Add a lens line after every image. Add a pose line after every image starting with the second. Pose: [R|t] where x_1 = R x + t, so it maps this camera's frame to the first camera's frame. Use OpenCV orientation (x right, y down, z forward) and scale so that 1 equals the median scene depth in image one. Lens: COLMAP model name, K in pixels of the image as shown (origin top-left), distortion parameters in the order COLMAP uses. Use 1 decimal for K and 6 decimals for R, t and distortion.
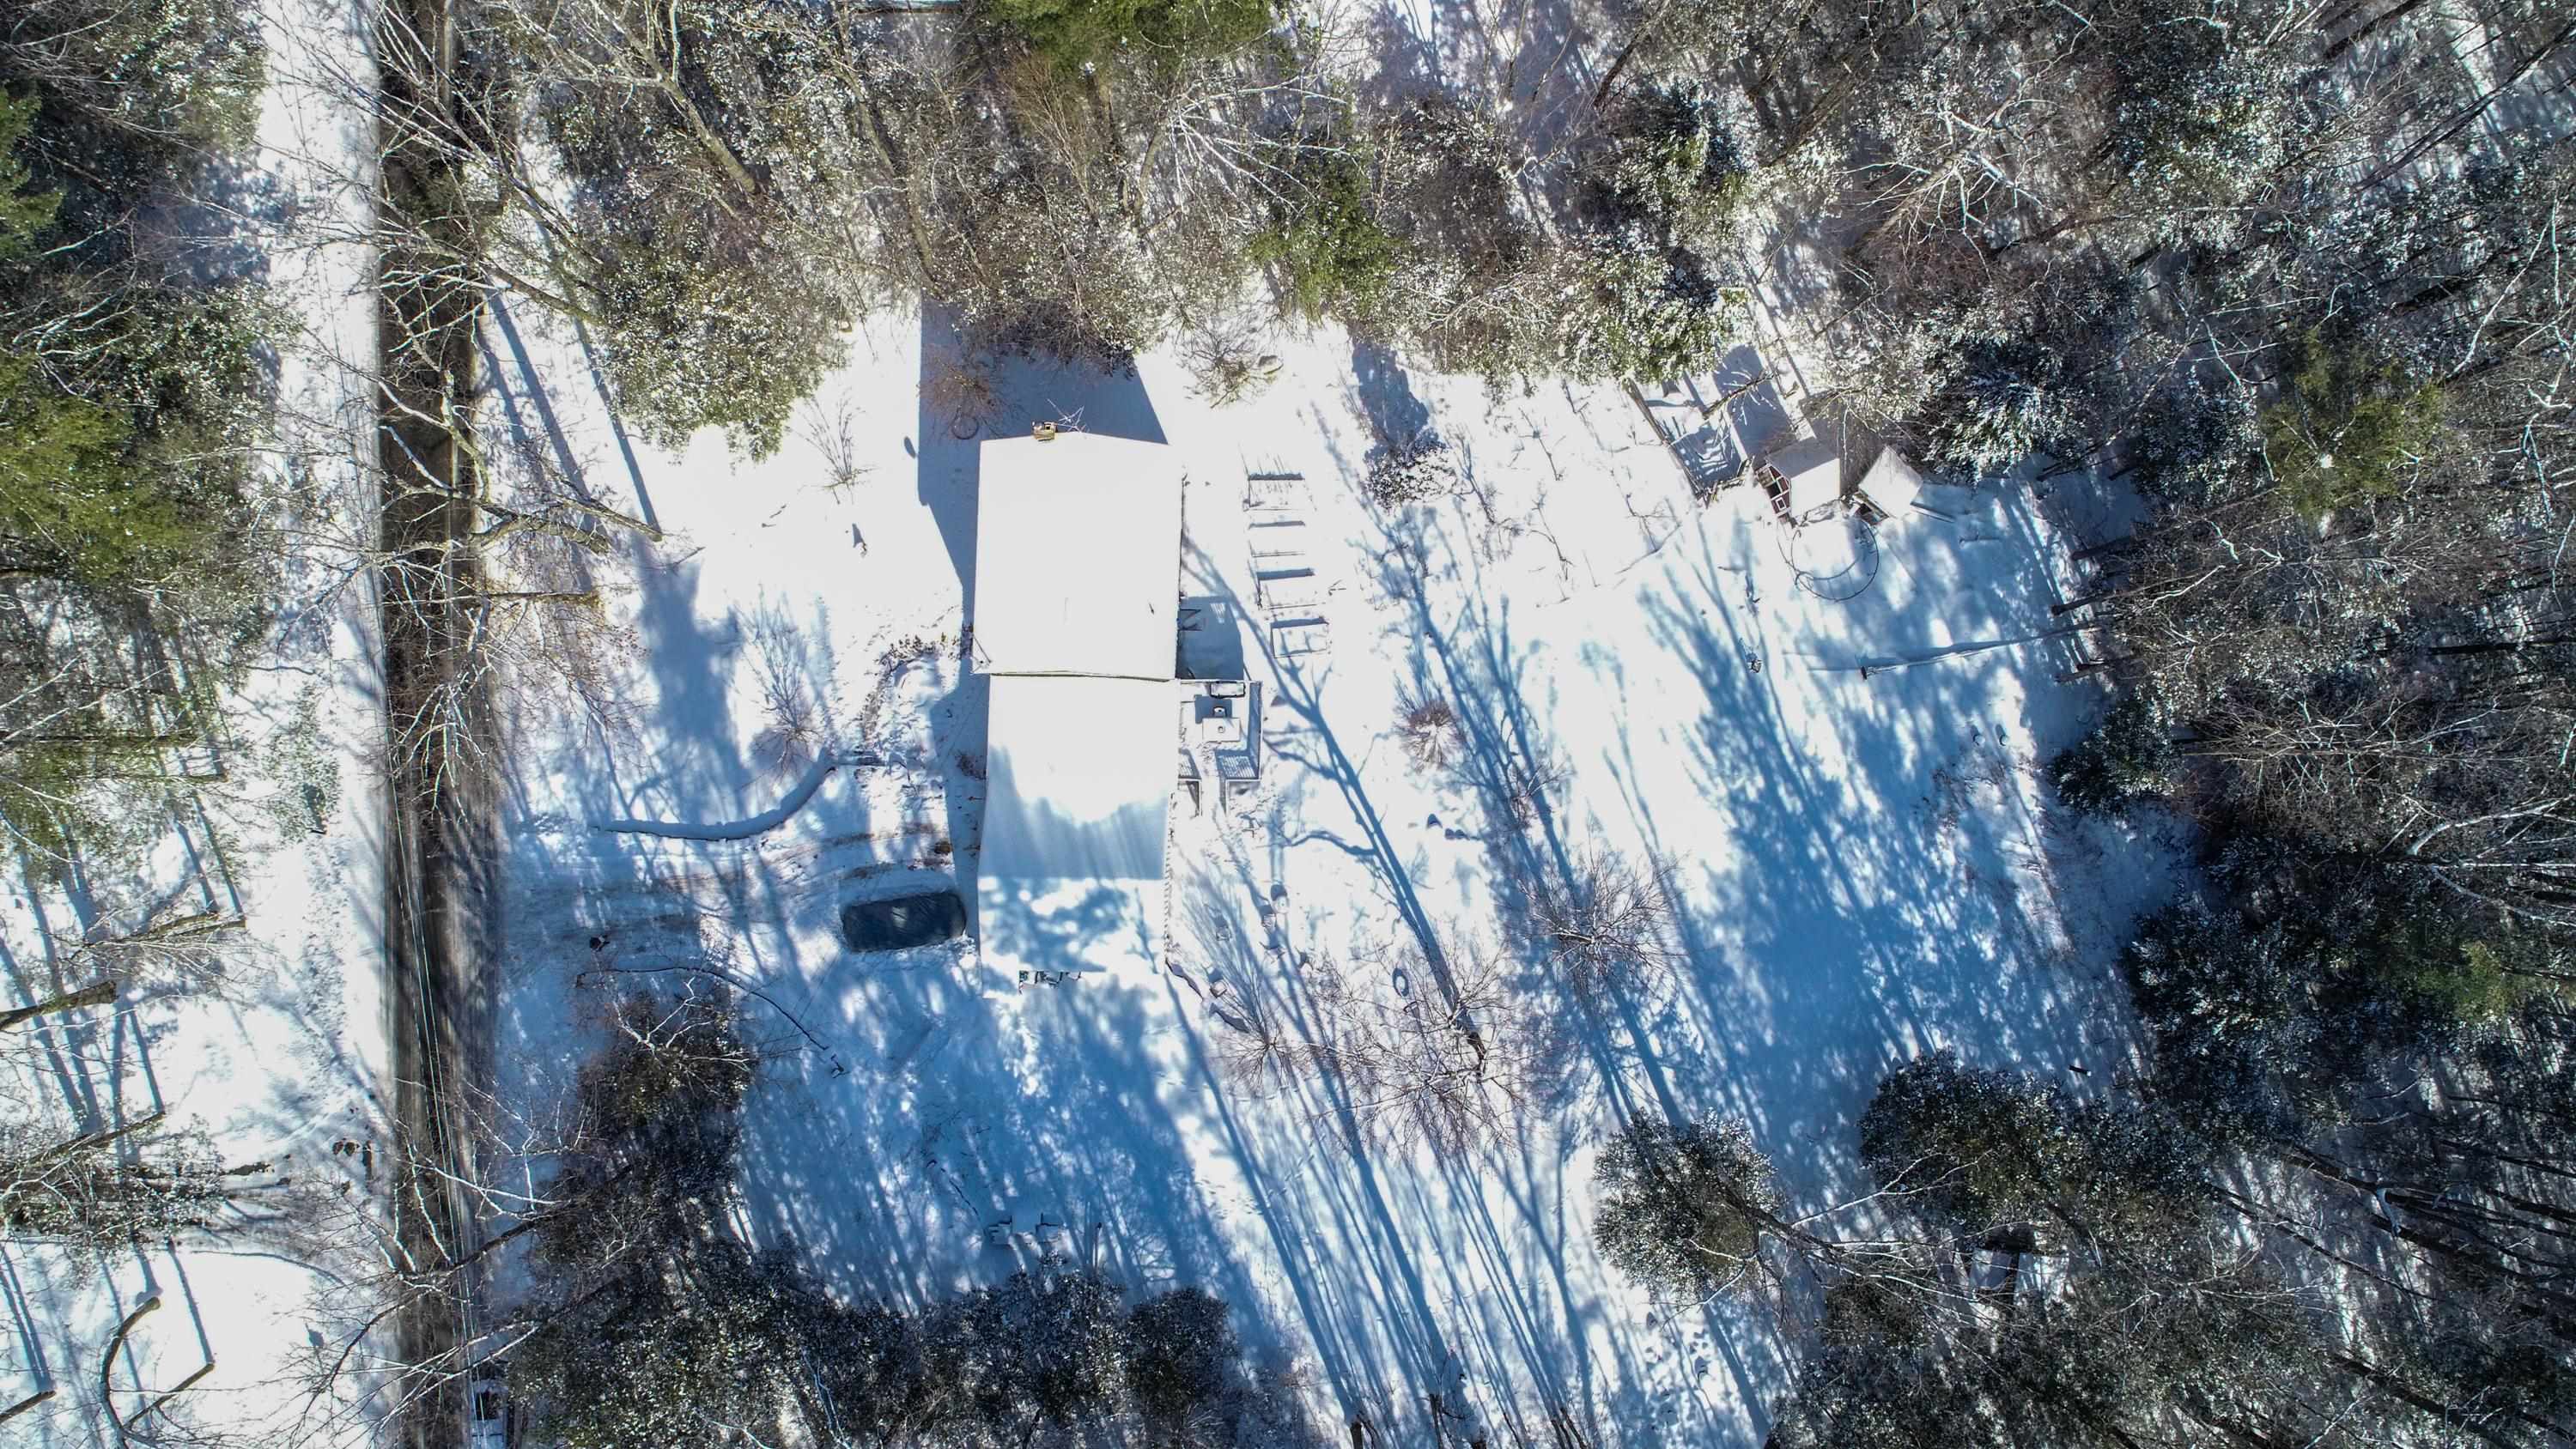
lens RADIAL K [[1733.1, 0, 1288.0], [0, 1733.1, 724.5], [0, 0, 1]] dist [-0.001157, -0.000421]
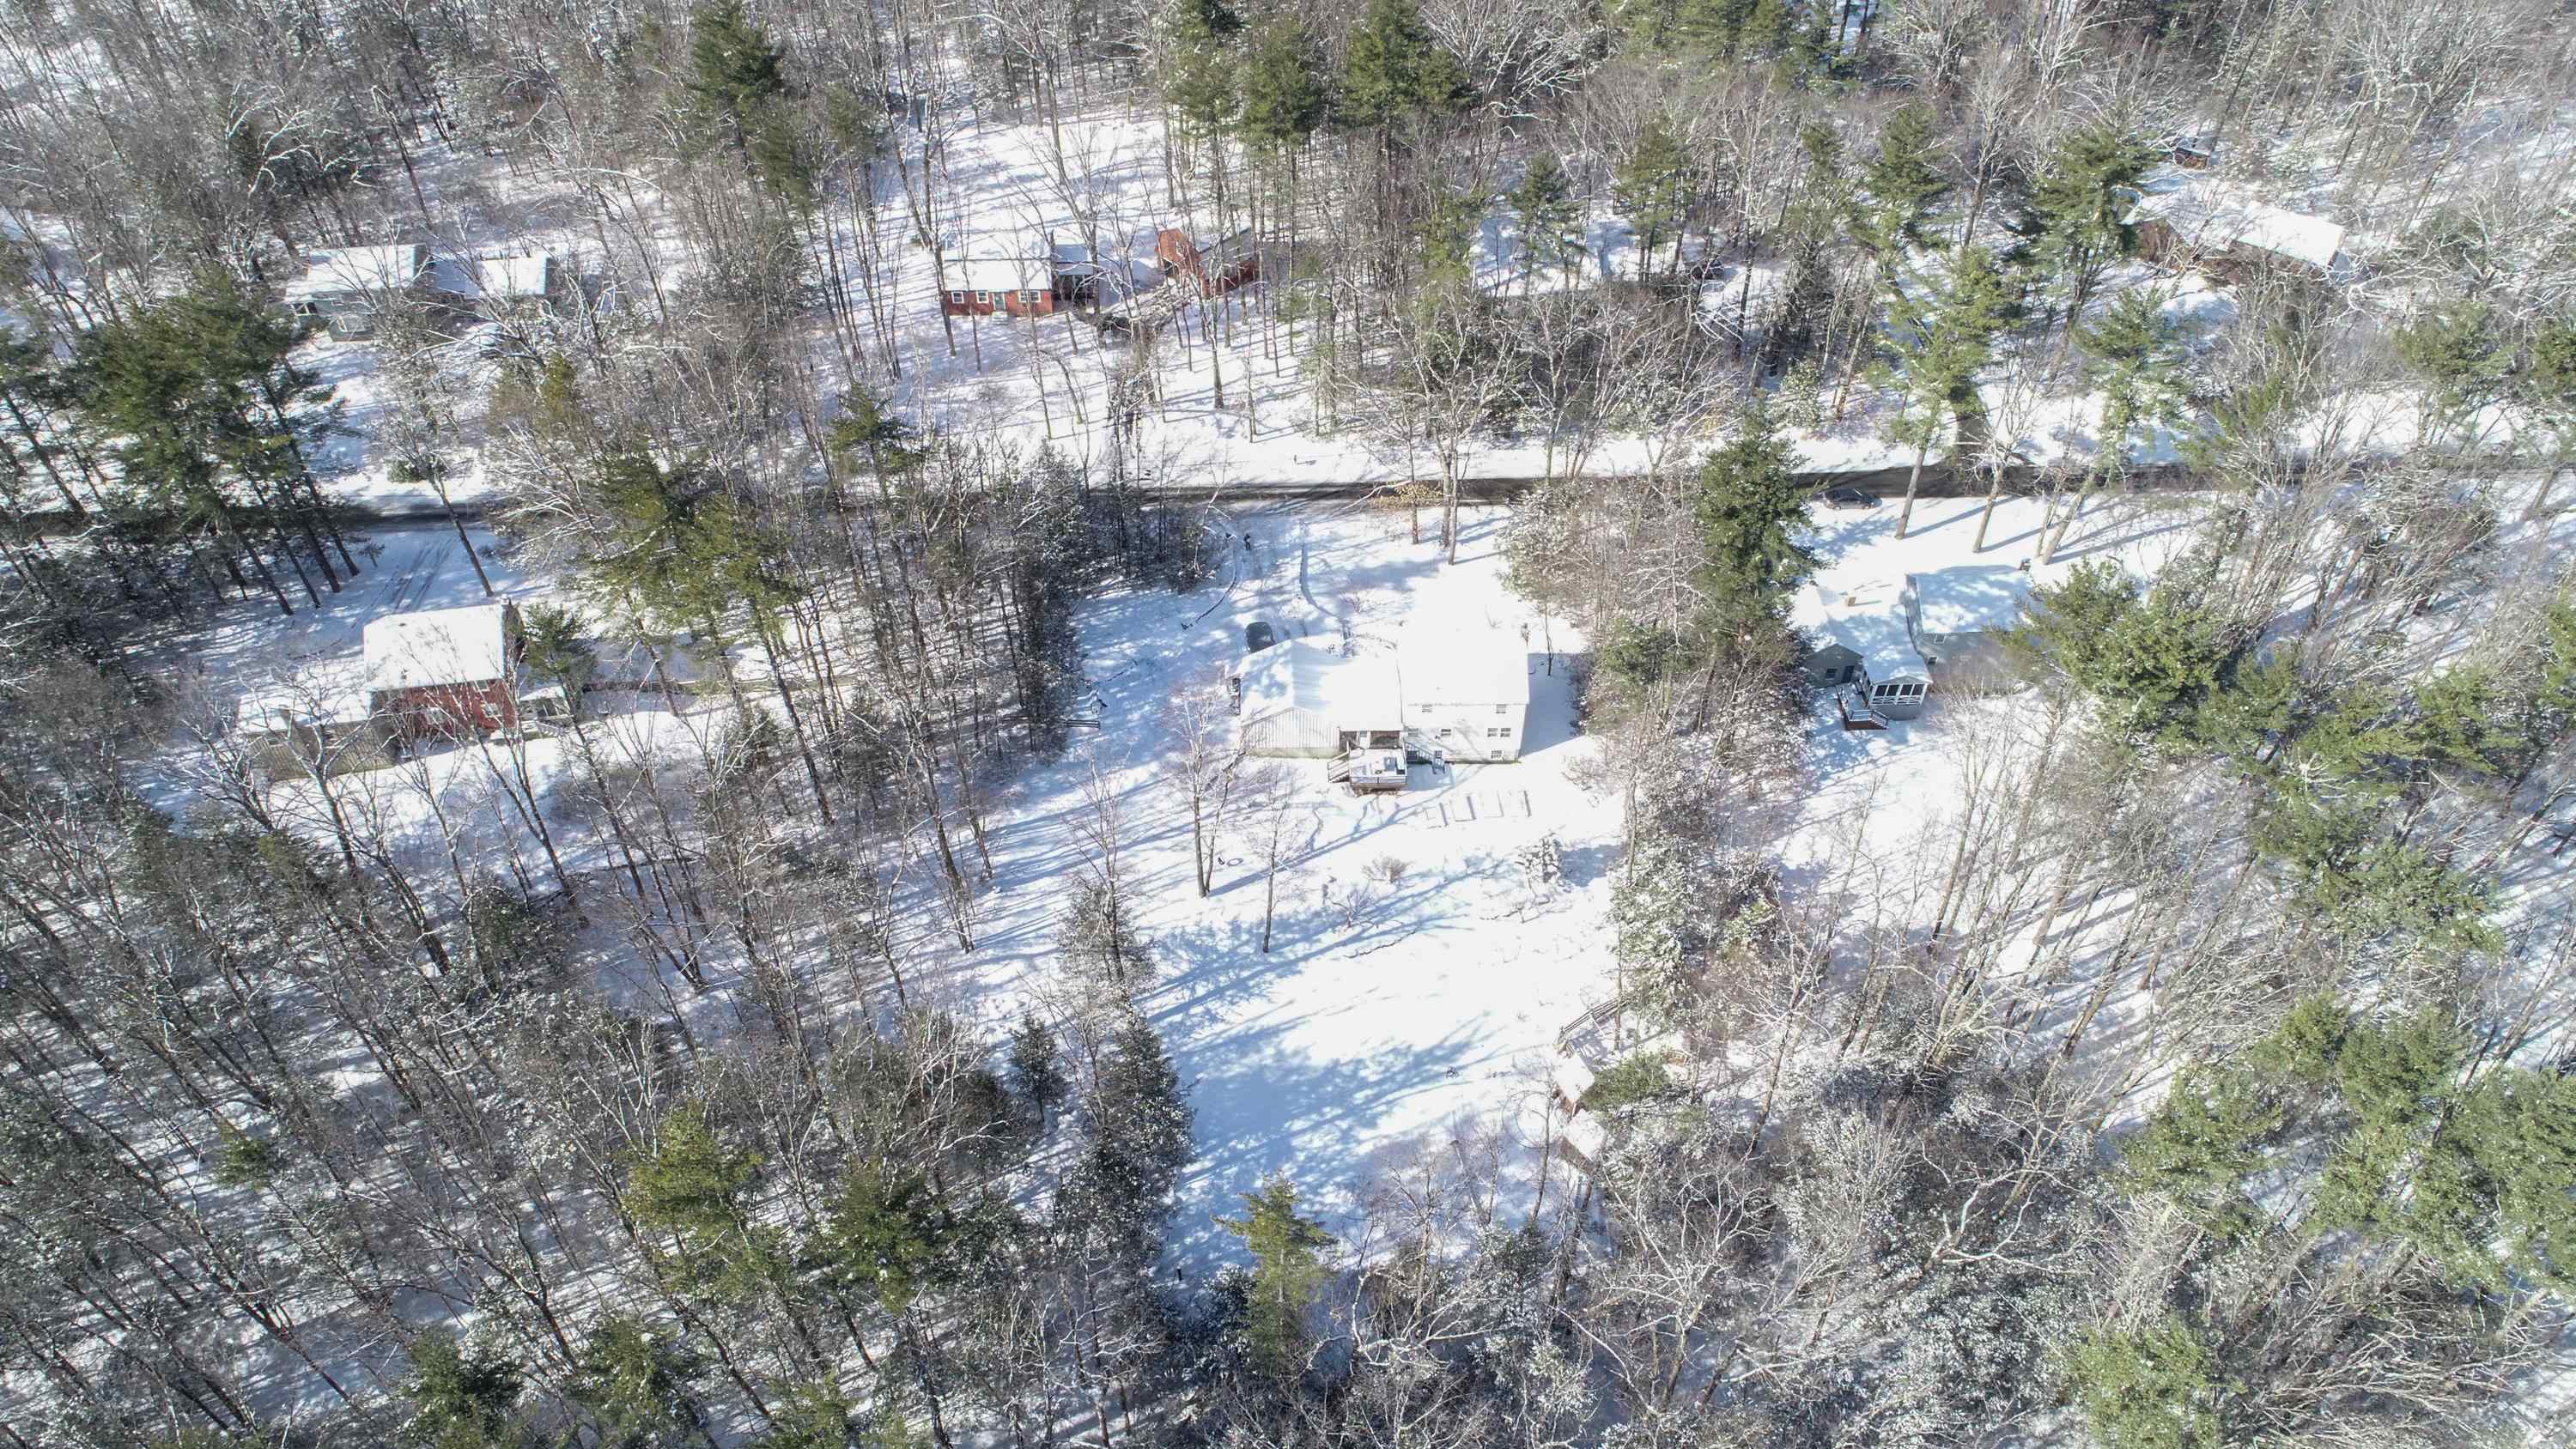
lens RADIAL K [[1733.1, 0, 1288.0], [0, 1733.1, 724.5], [0, 0, 1]] dist [-0.001157, -0.000421]
pose [[0.045705, 0.704547, -0.708184, 1.141263], [-0.998074, 0.061982, -0.002751, 0.093382], [0.041956, 0.706945, 0.706023, -0.267458]]
